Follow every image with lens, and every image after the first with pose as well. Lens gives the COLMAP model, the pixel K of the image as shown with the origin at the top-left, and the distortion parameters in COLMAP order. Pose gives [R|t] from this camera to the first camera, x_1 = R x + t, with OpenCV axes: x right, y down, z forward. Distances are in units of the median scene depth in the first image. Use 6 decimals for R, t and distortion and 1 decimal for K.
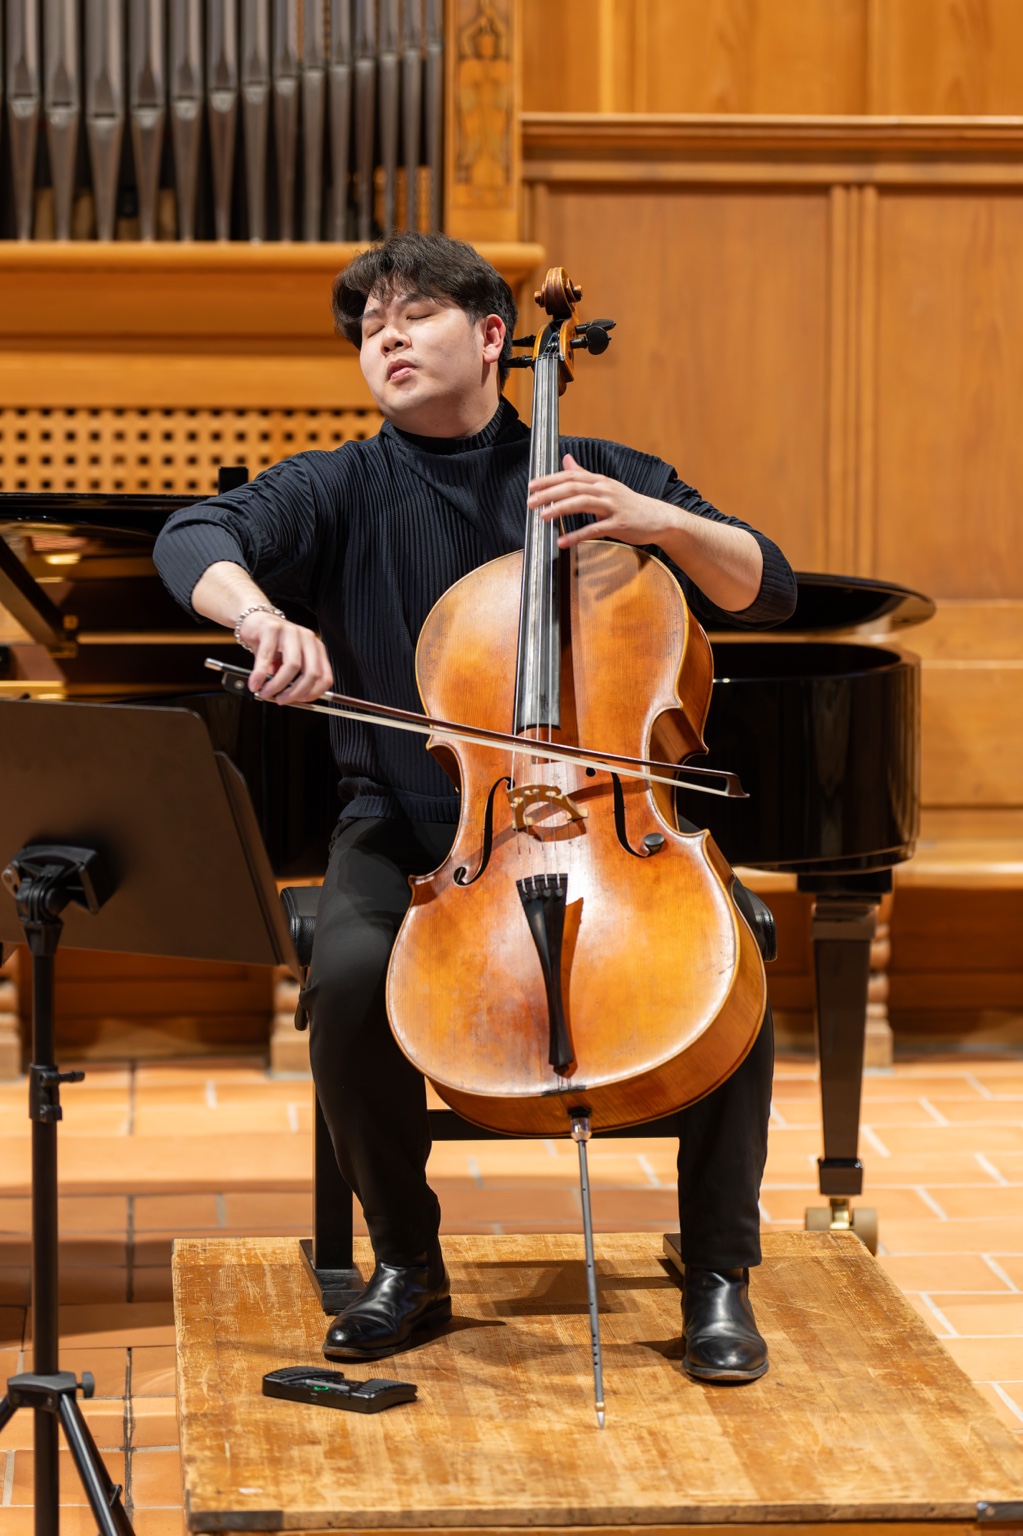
lens RADIAL K [[4637.8, 0, 511.5], [0, 4637.8, 768.0], [0, 0, 1]] dist [-0.094033, -0.791846]
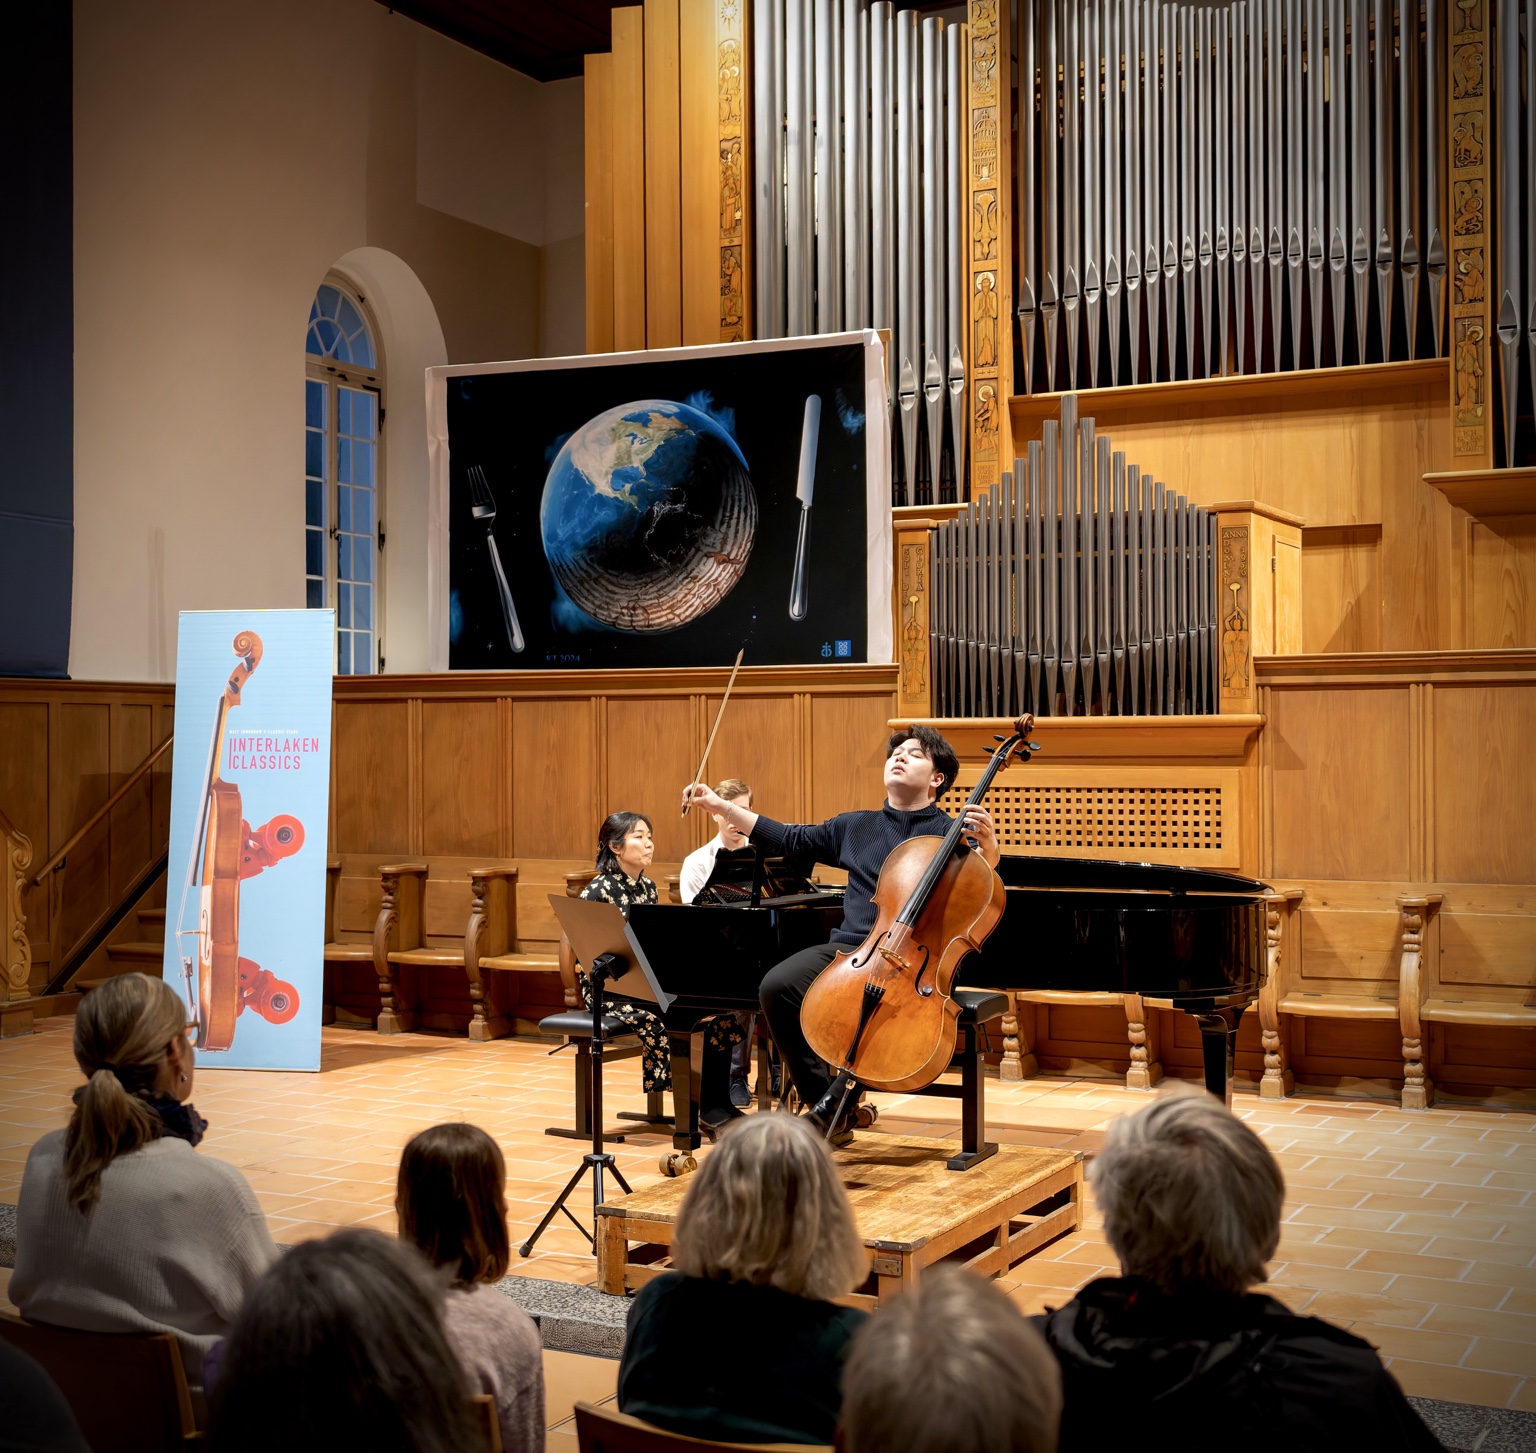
lens RADIAL K [[2122.7, 0, 768.0], [0, 2122.7, 726.5], [0, 0, 1]] dist [0.015583, 0.073653]
pose [[0.845921, -0.014498, -0.533112, 0.344435], [-0.043378, 0.994448, -0.095875, -0.000918], [0.531542, 0.104228, 0.840595, 0.033829]]
